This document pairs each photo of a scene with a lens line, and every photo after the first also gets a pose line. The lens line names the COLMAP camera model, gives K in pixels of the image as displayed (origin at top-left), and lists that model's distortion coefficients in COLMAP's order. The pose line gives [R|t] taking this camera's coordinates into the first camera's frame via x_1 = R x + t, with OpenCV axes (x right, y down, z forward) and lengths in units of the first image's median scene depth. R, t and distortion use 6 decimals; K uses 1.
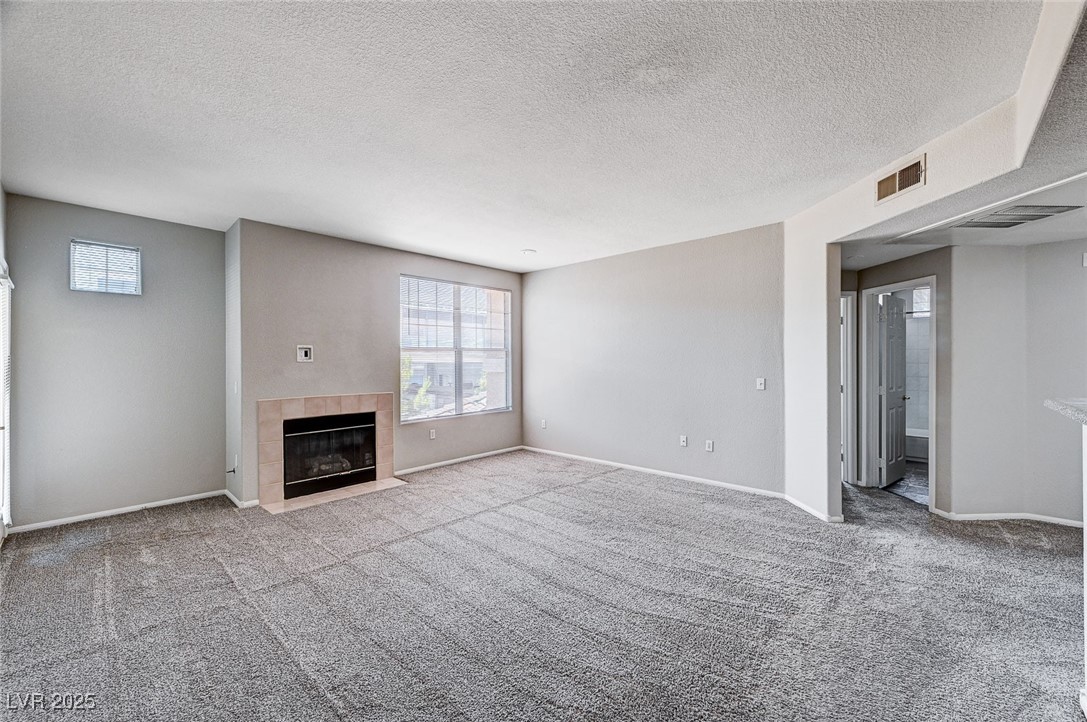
lens RADIAL K [[432.9, 0, 545.1], [0, 432.9, 360.4], [0, 0, 1]] dist [-0.000571, 0.000147]
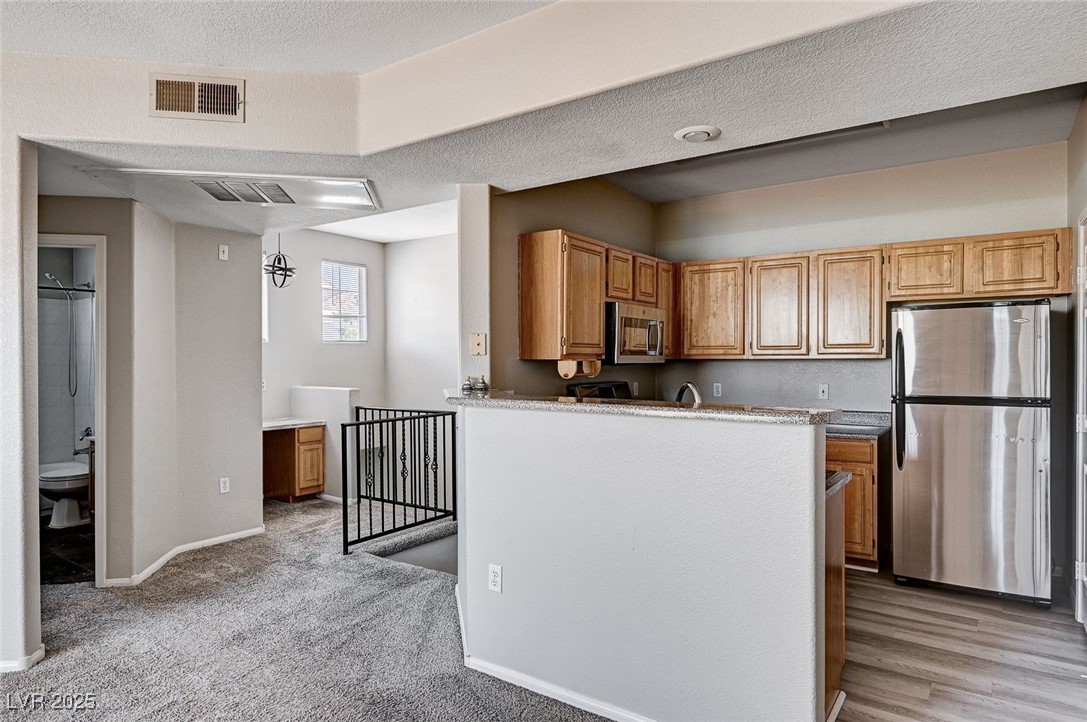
lens RADIAL K [[651.1, 0, 547.2], [0, 651.1, 363.5], [0, 0, 1]] dist [-0.000934, 0.000041]
pose [[-0.136756, -0.005944, 0.990587, -0.178170], [0.001101, 0.999980, 0.006153, -0.002036], [-0.990604, 0.001932, -0.136747, 0.397696]]
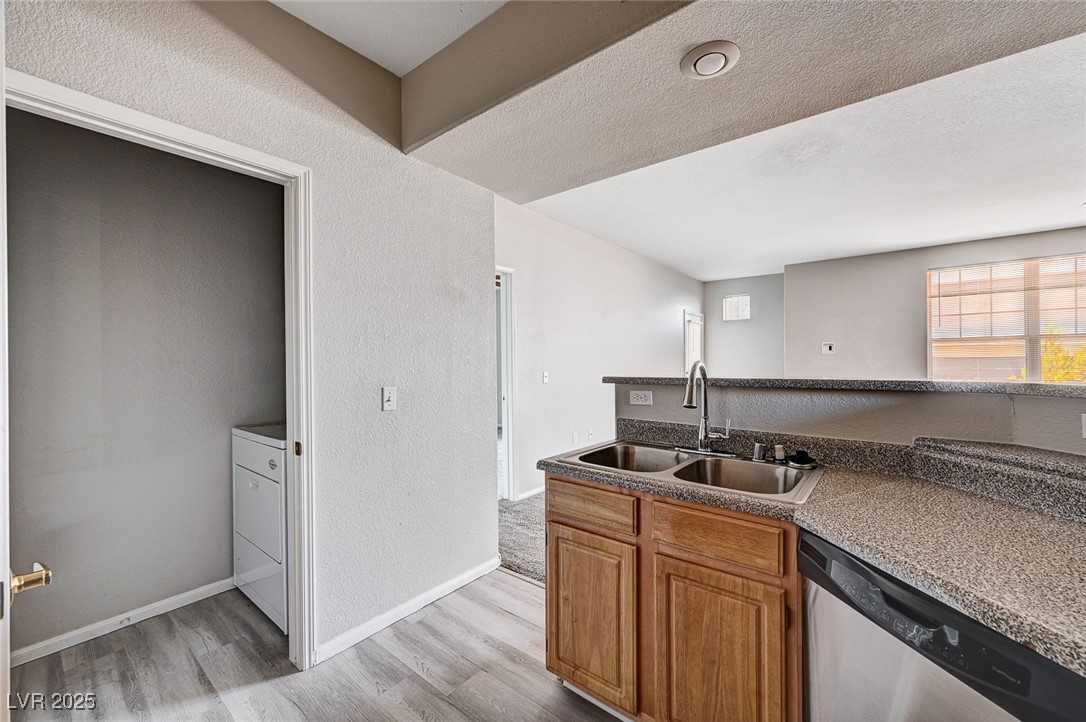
lens RADIAL K [[431.2, 0, 547.6], [0, 431.2, 361.6], [0, 0, 1]] dist [-0.000544, -0.000042]
pose [[0.068658, 0.003326, -0.997635, 0.770703], [0.006404, 0.999972, 0.003775, 0.017484], [0.997620, -0.006648, 0.068635, 0.008280]]
